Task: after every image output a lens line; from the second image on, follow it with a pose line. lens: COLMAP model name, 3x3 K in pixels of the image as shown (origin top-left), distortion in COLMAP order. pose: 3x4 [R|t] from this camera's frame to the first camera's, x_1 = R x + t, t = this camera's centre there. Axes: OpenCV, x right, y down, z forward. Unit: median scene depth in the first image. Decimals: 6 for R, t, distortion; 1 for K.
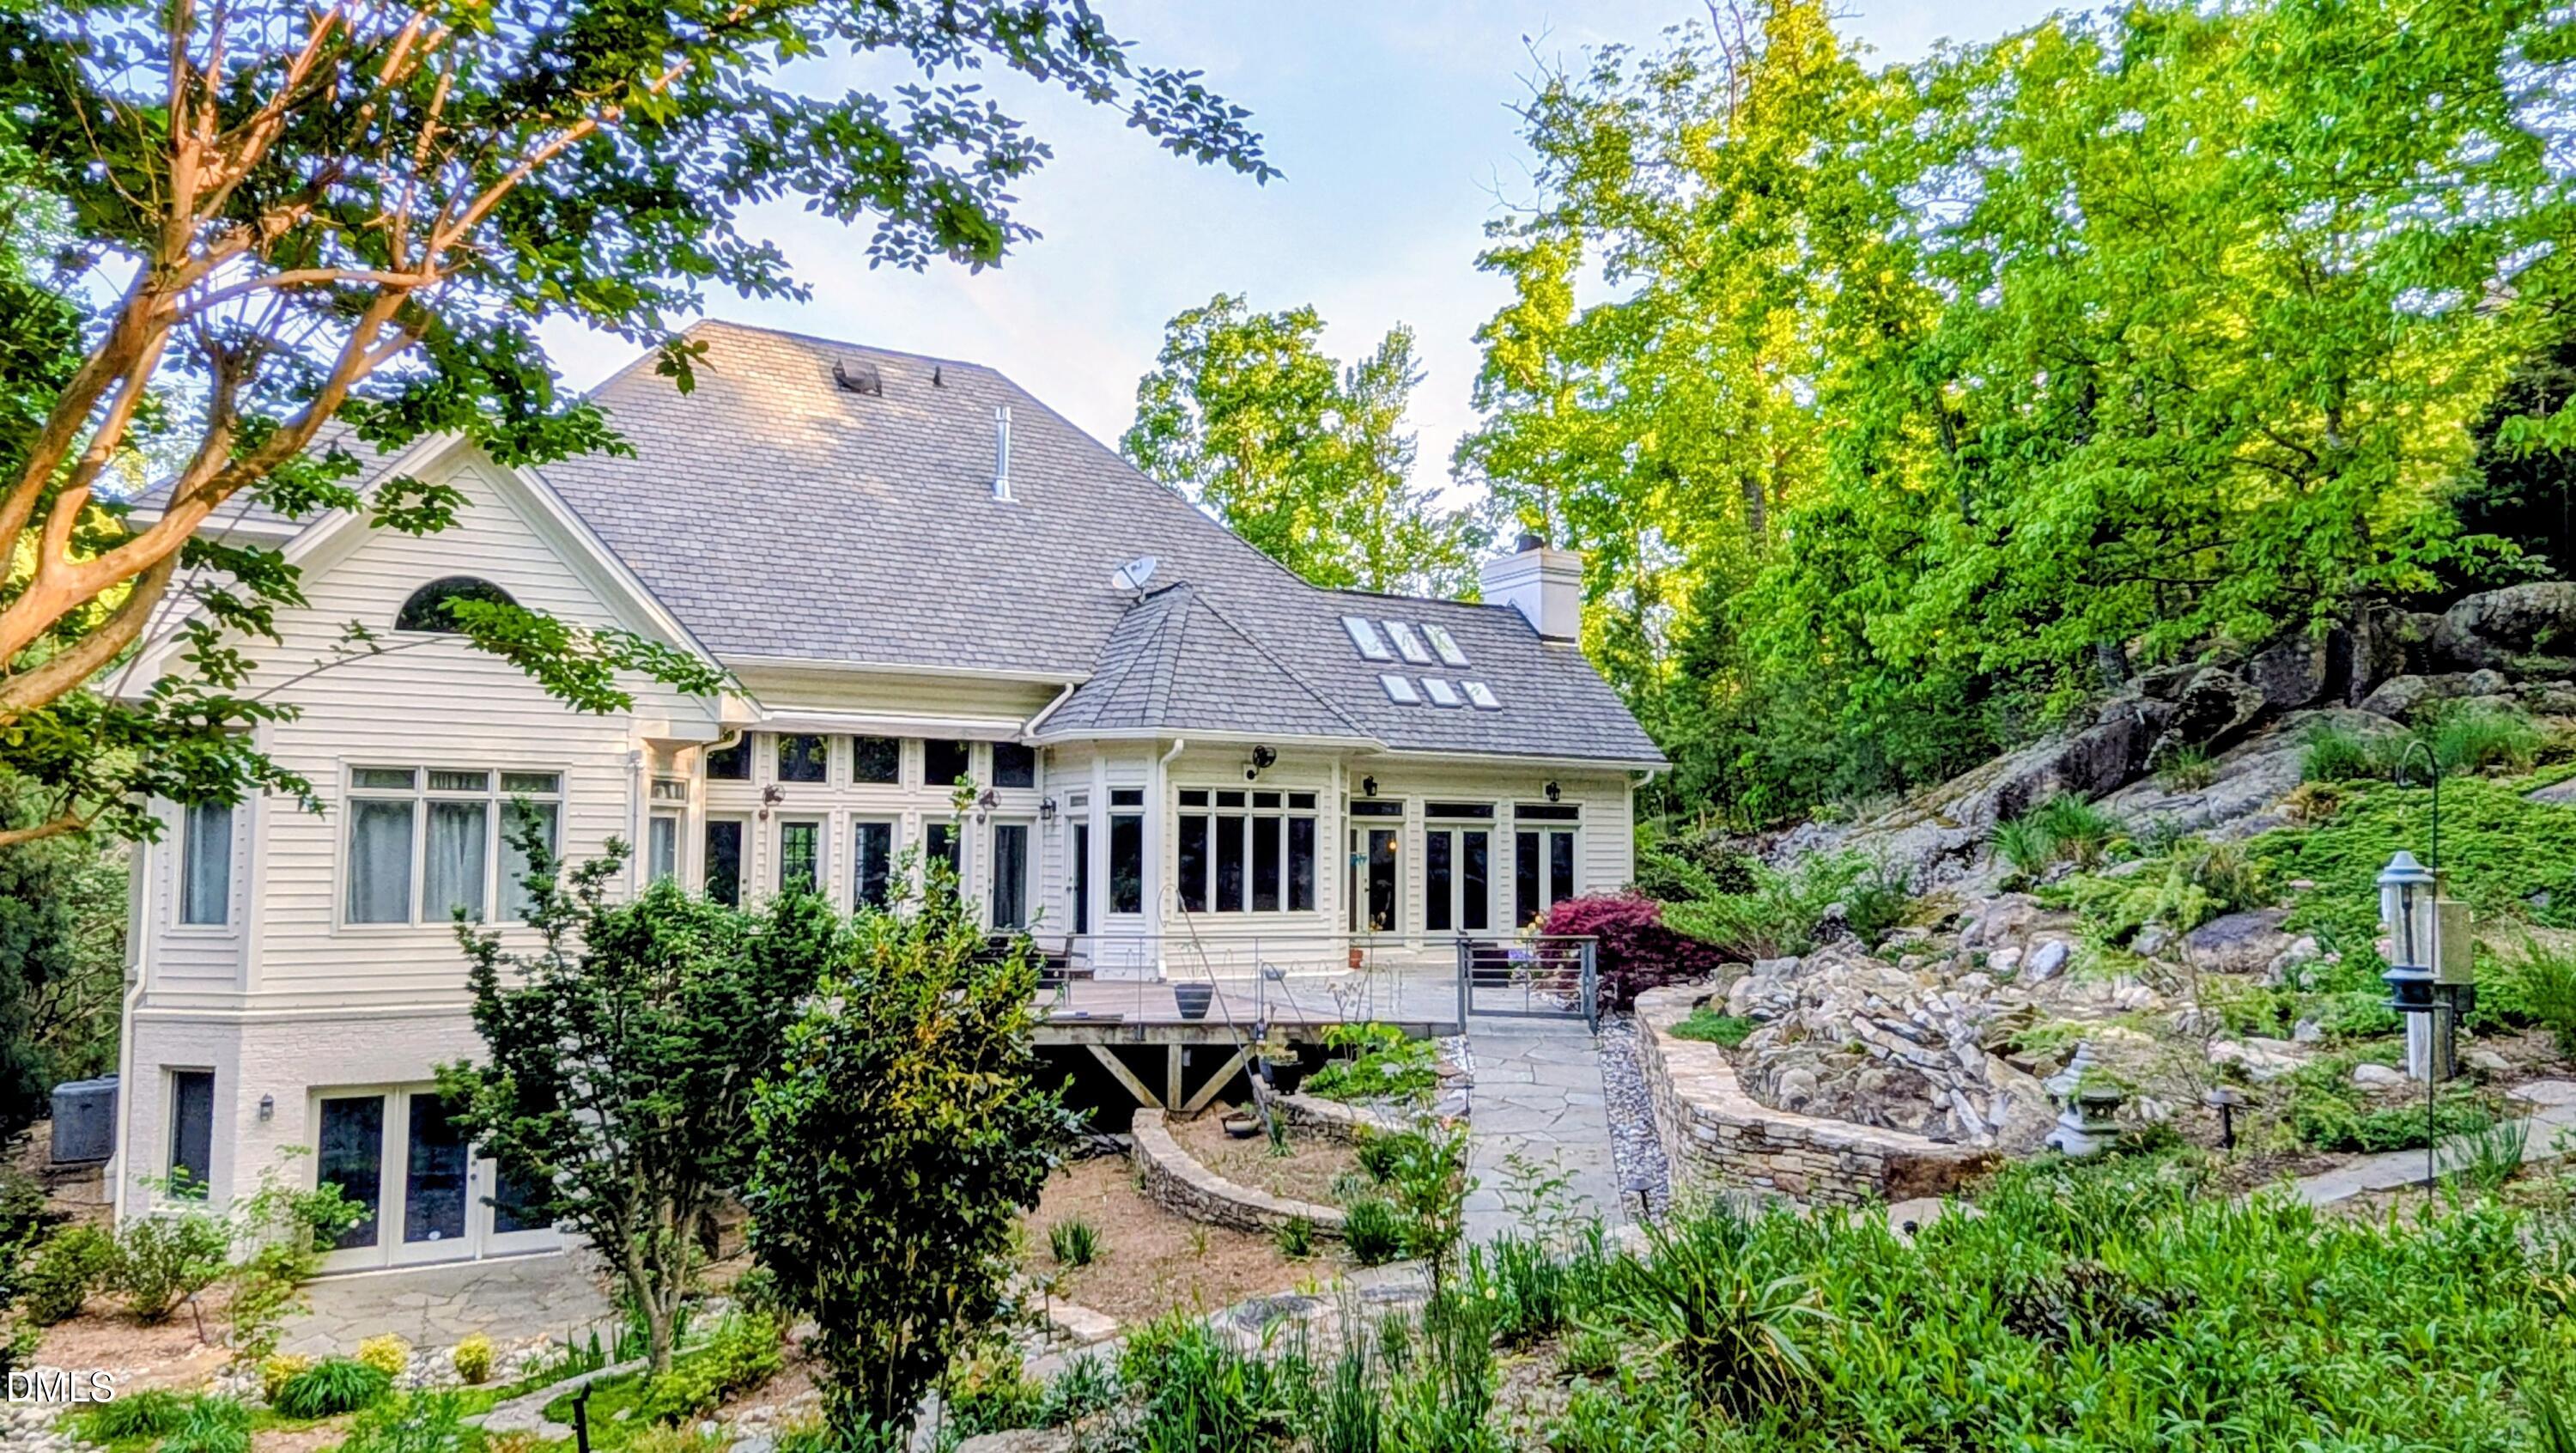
lens RADIAL K [[1622.7, 0, 1272.6], [0, 1622.7, 728.5], [0, 0, 1]] dist [0.005771, 0.000262]
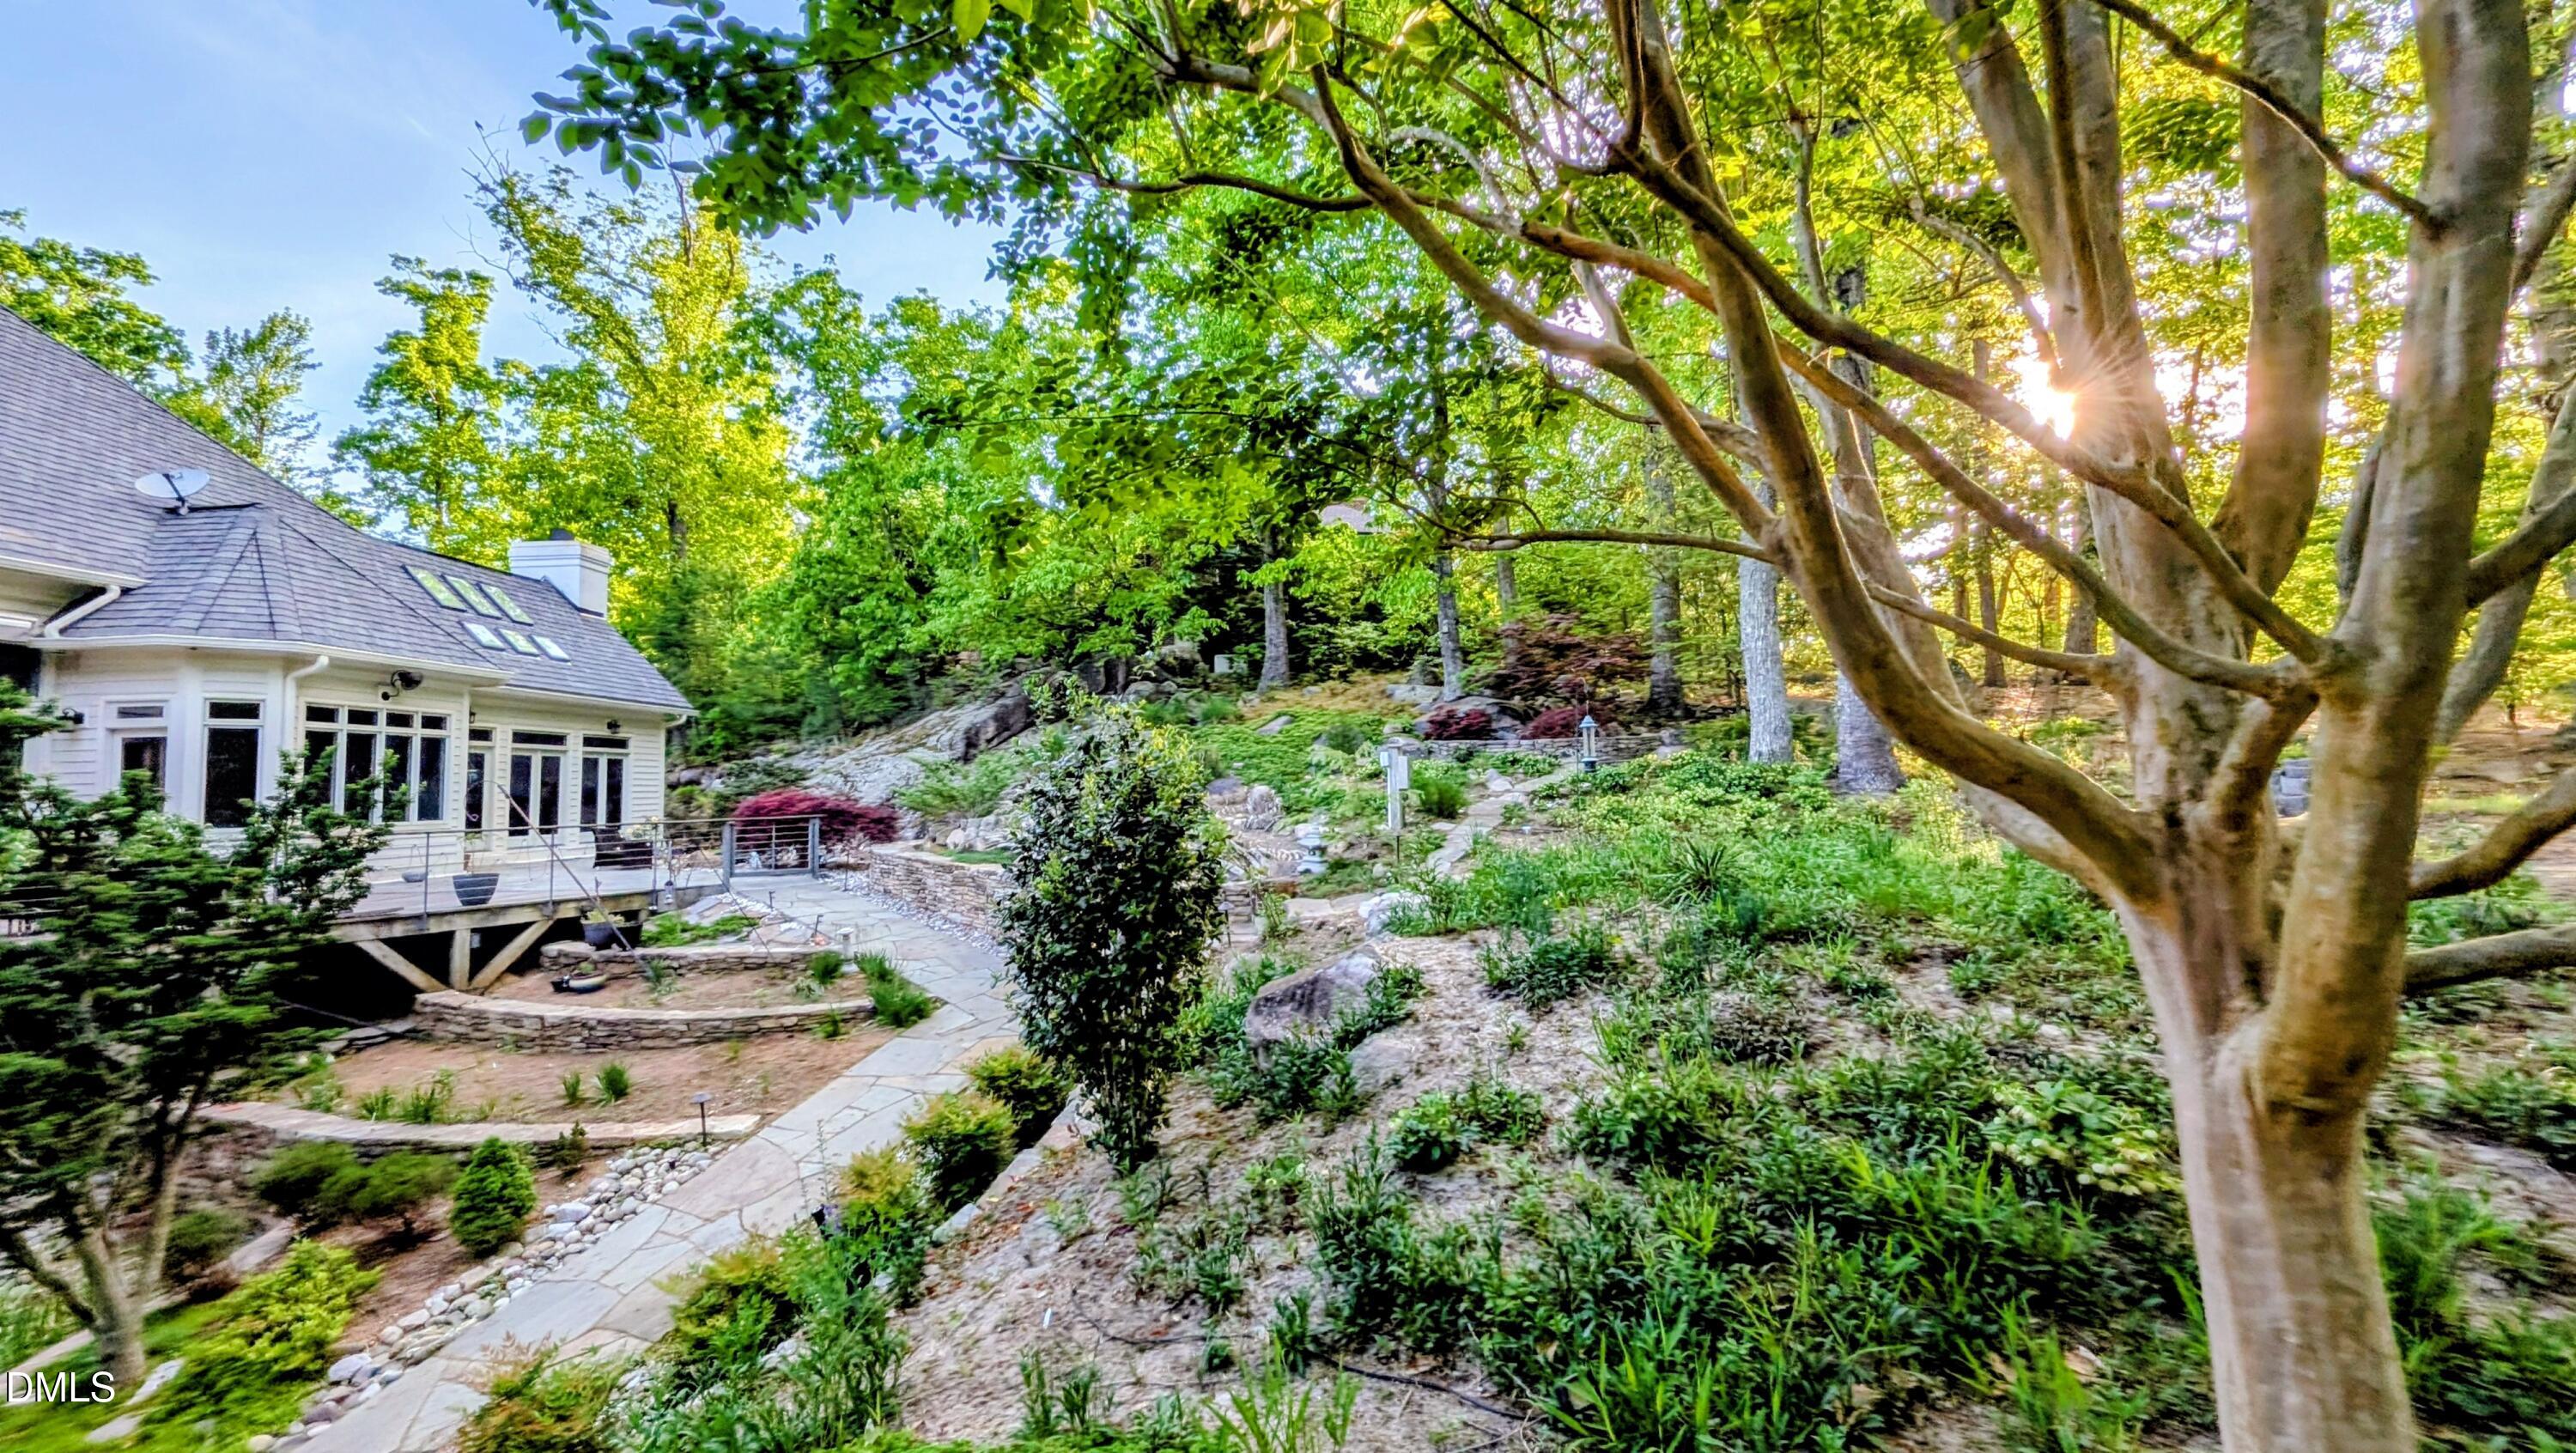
lens RADIAL K [[965.4, 0, 1302.7], [0, 965.4, 724.5], [0, 0, 1]] dist [0.001908, -0.000447]
pose [[0.523144, 0.036771, 0.851451, -0.241121], [-0.040317, 0.999018, -0.018372, 0.034662], [-0.851290, -0.024717, 0.524113, 0.136460]]
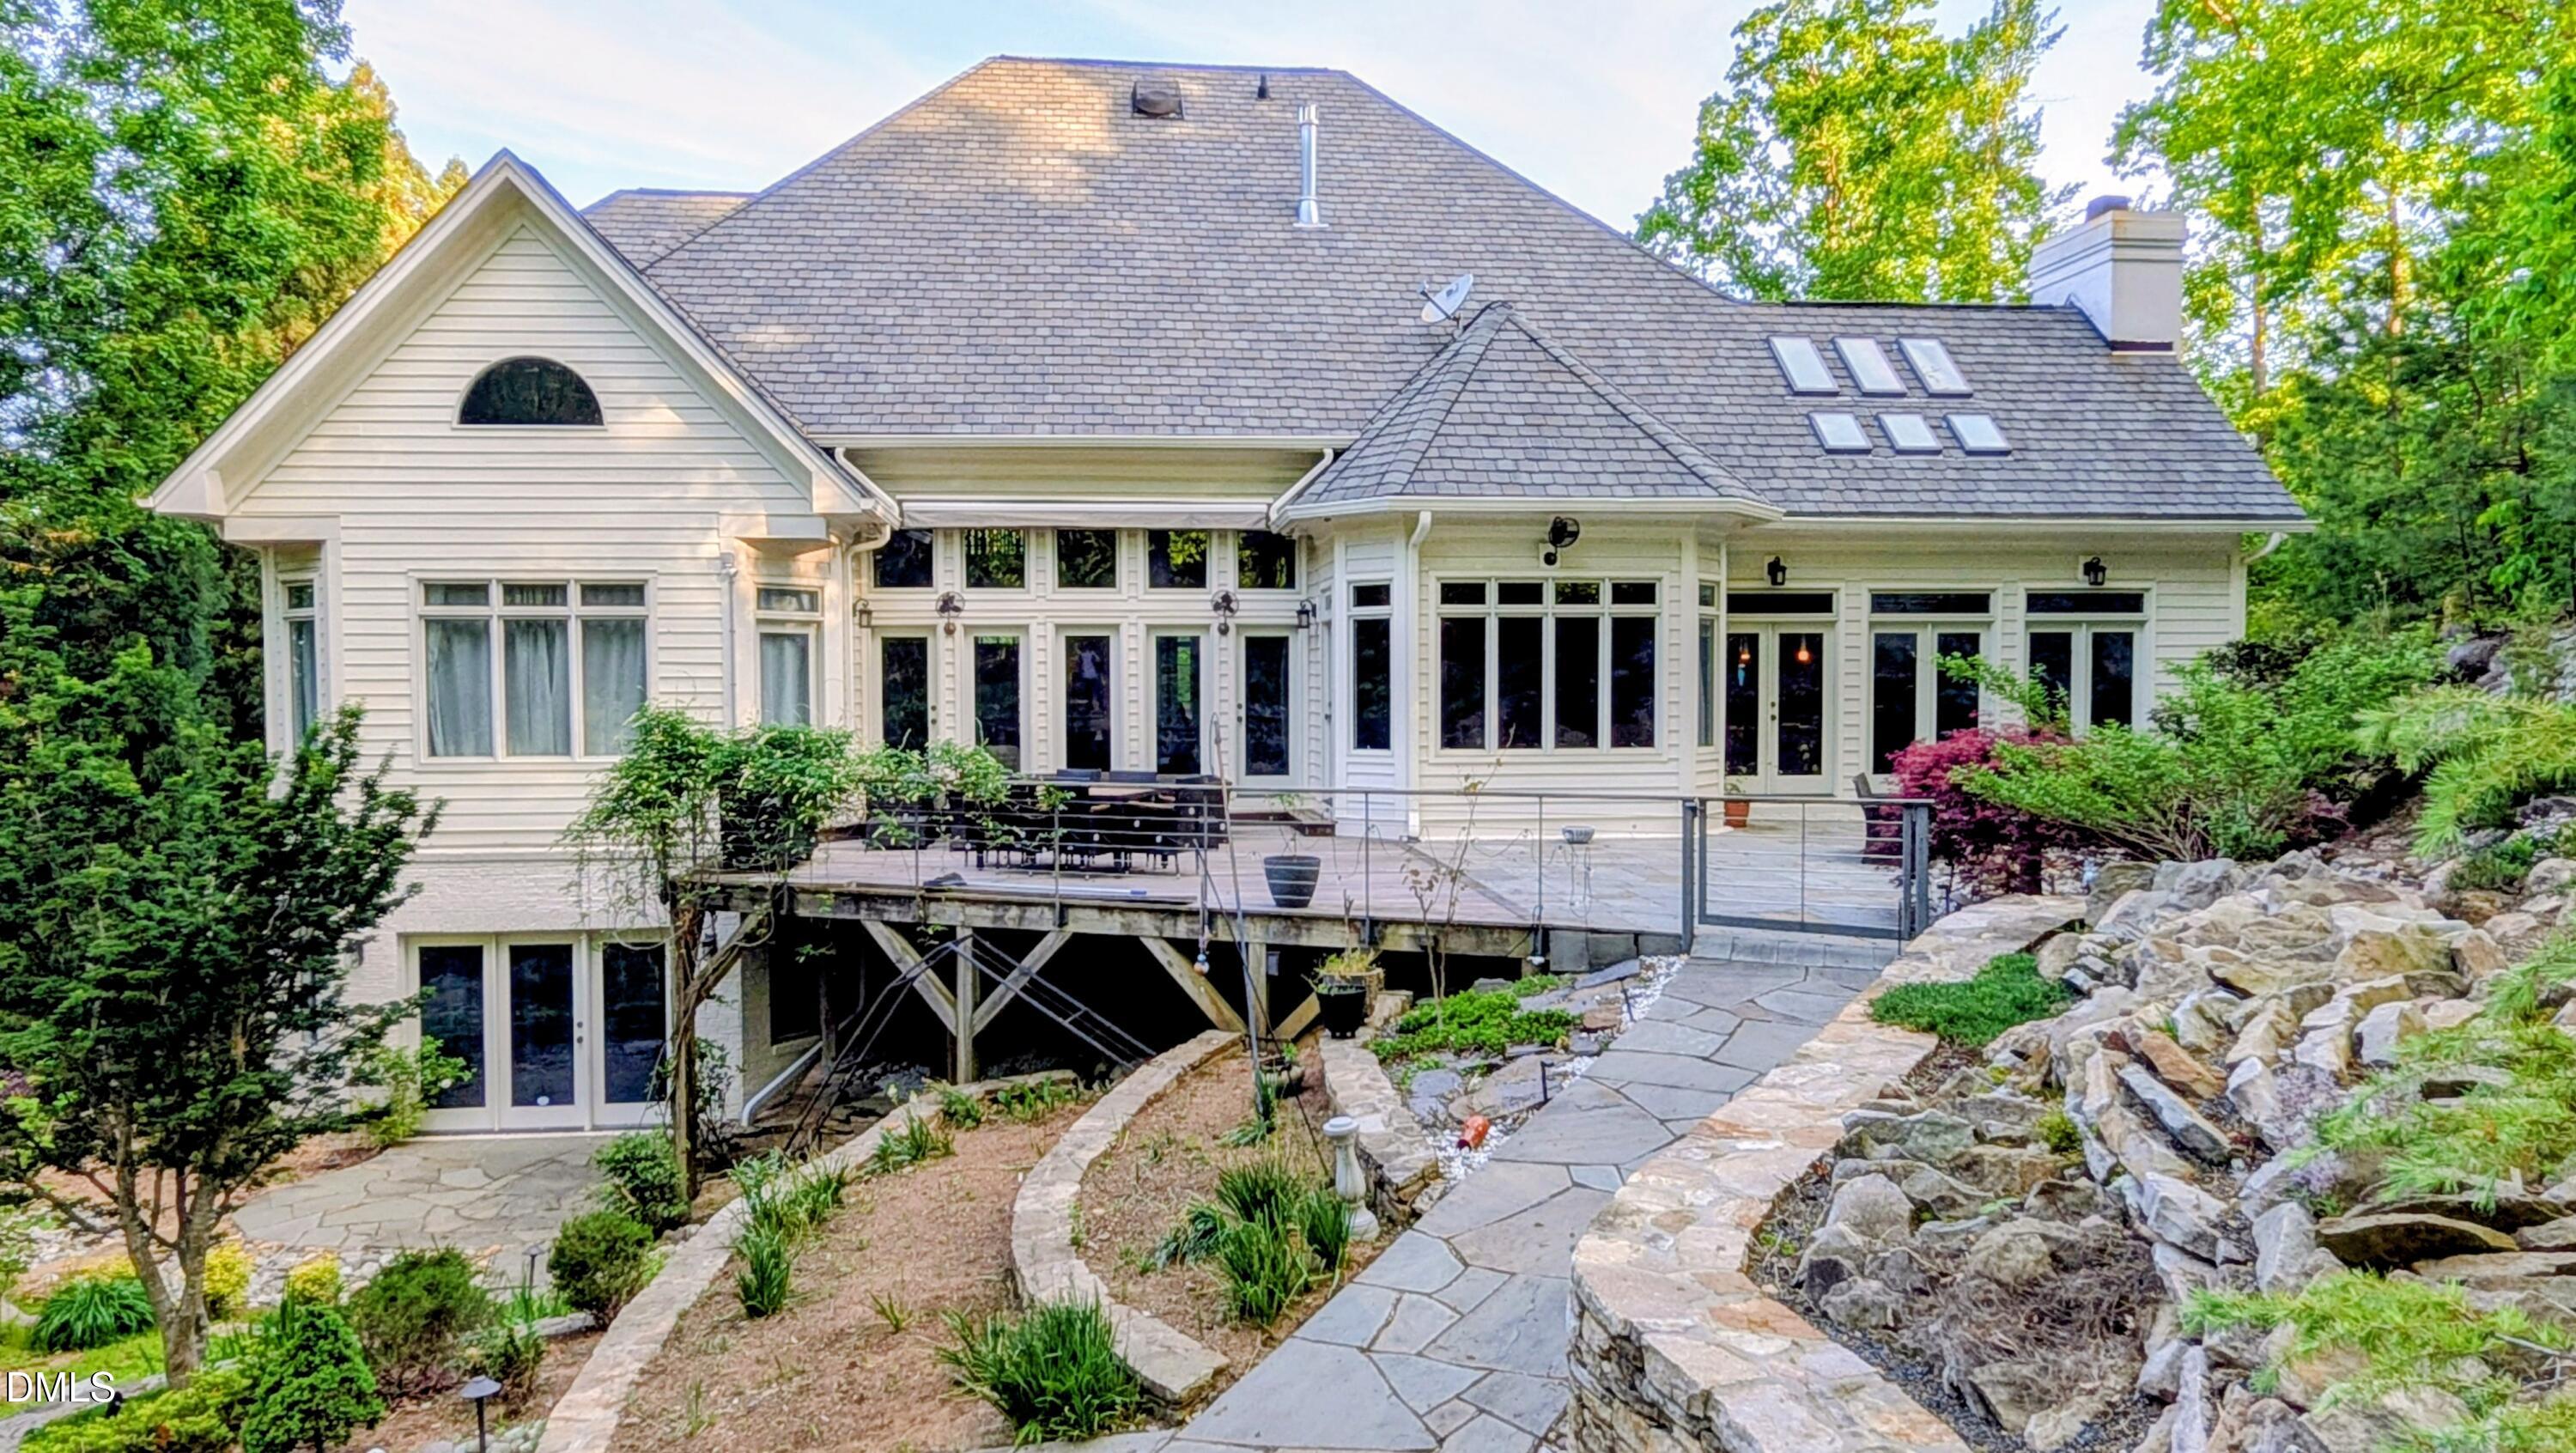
lens RADIAL K [[1622.7, 0, 1271.2], [0, 1622.7, 736.5], [0, 0, 1]] dist [0.005771, 0.000262]
pose [[0.906988, 0.004737, -0.421130, 0.176050], [0.043309, 0.993587, 0.104450, 0.026409], [0.418924, -0.112974, 0.900966, 0.291338]]
